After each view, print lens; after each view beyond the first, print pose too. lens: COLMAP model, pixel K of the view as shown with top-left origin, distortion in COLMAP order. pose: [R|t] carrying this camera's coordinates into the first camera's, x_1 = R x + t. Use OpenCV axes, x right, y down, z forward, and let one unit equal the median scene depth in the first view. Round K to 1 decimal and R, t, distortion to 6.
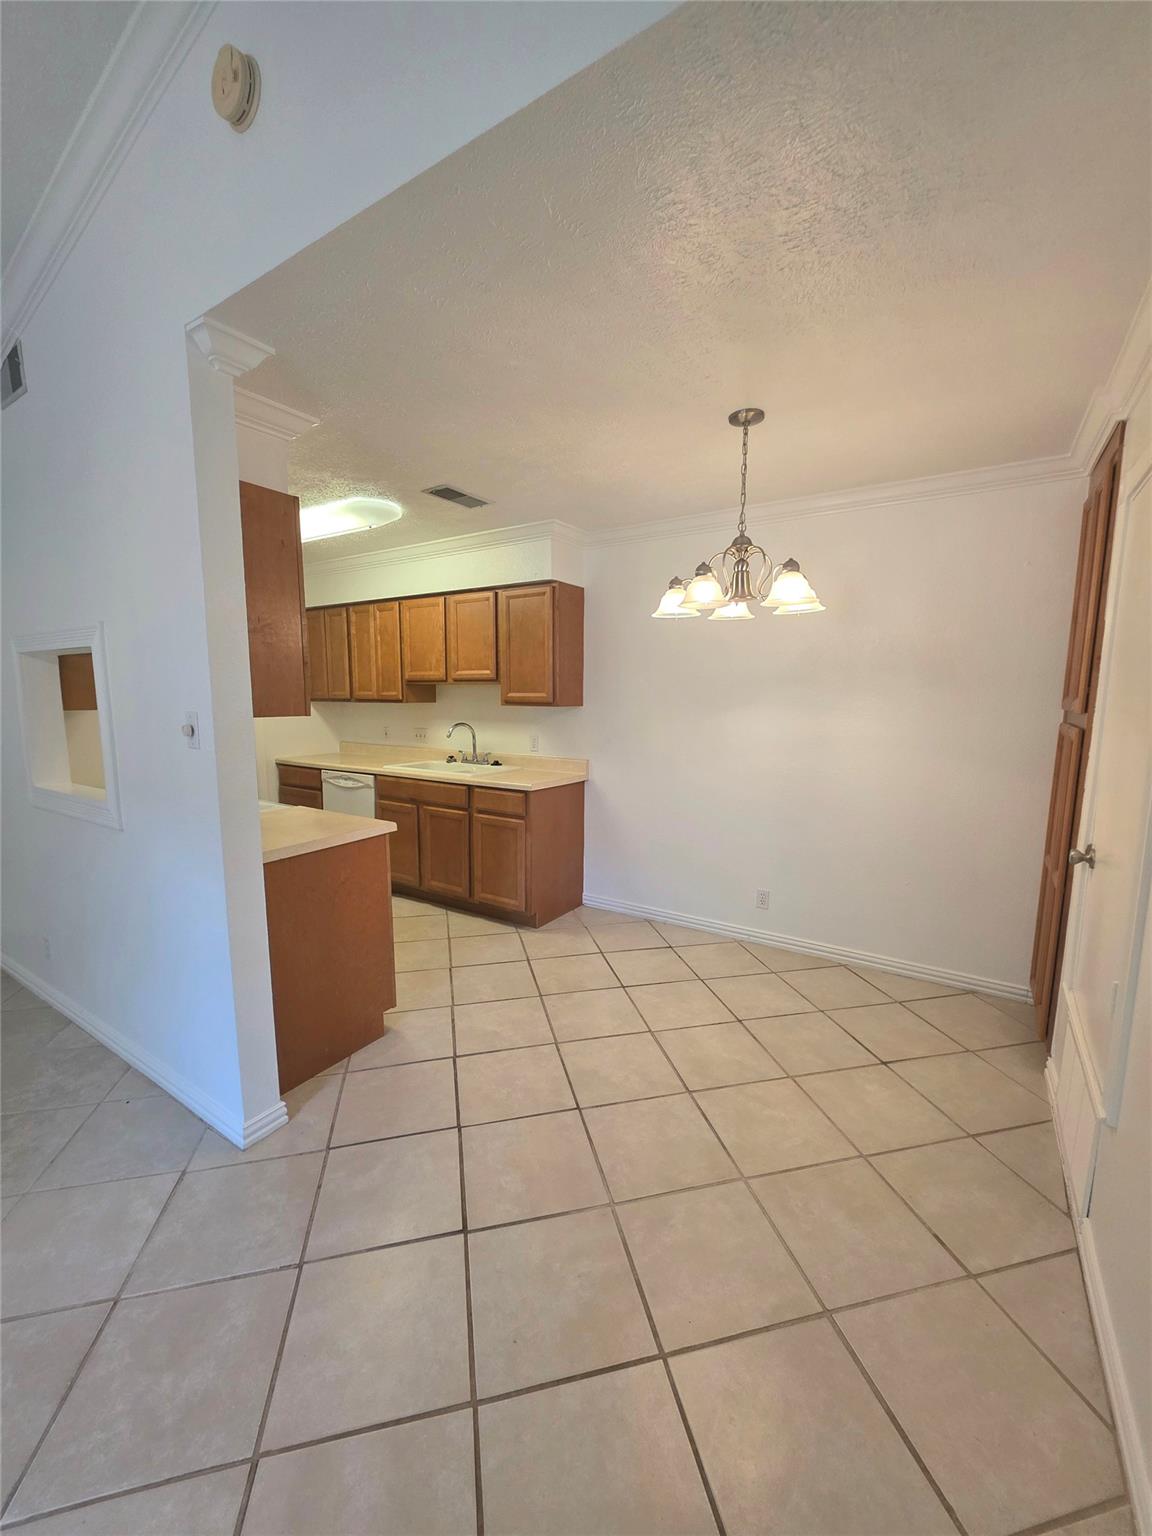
lens RADIAL K [[612.4, 0, 584.1], [0, 612.4, 776.8], [0, 0, 1]] dist [-0.003550, -0.000006]
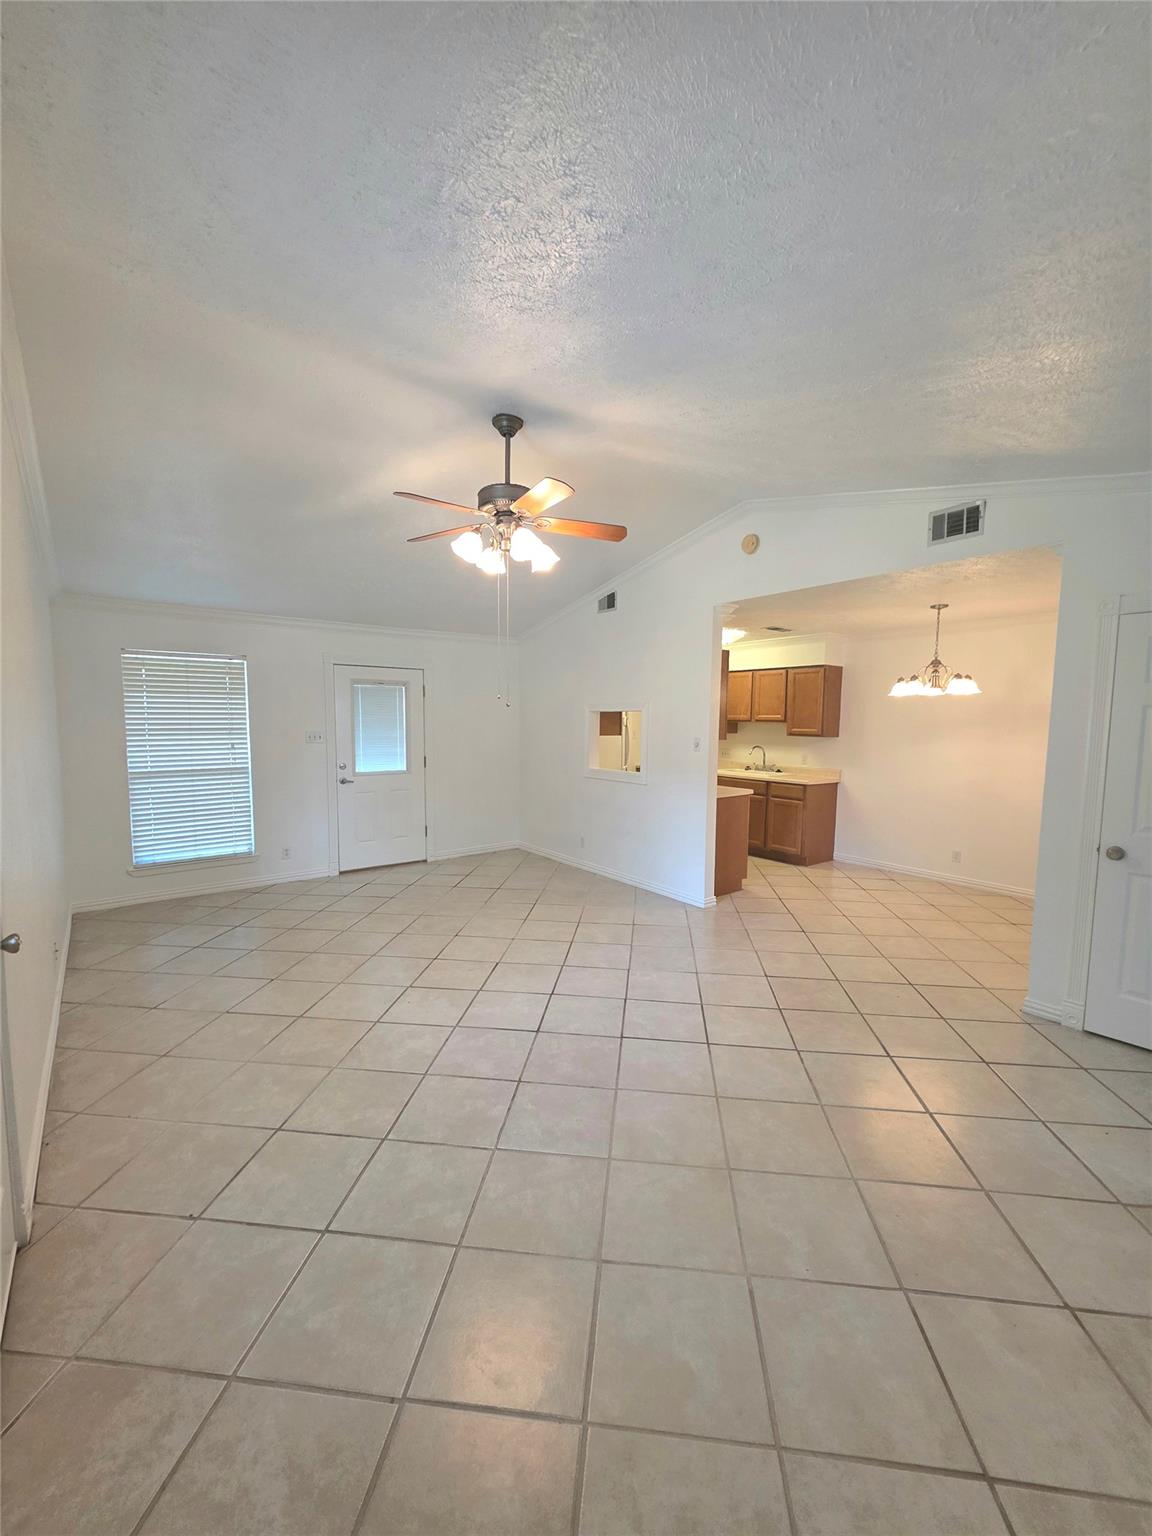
lens RADIAL K [[612.4, 0, 584.1], [0, 612.4, 776.8], [0, 0, 1]] dist [-0.003550, -0.000006]
pose [[0.942552, 0.036669, -0.332042, -0.102662], [-0.051940, 0.997956, -0.037231, 0.092813], [0.329998, 0.052338, 0.942530, -0.813980]]
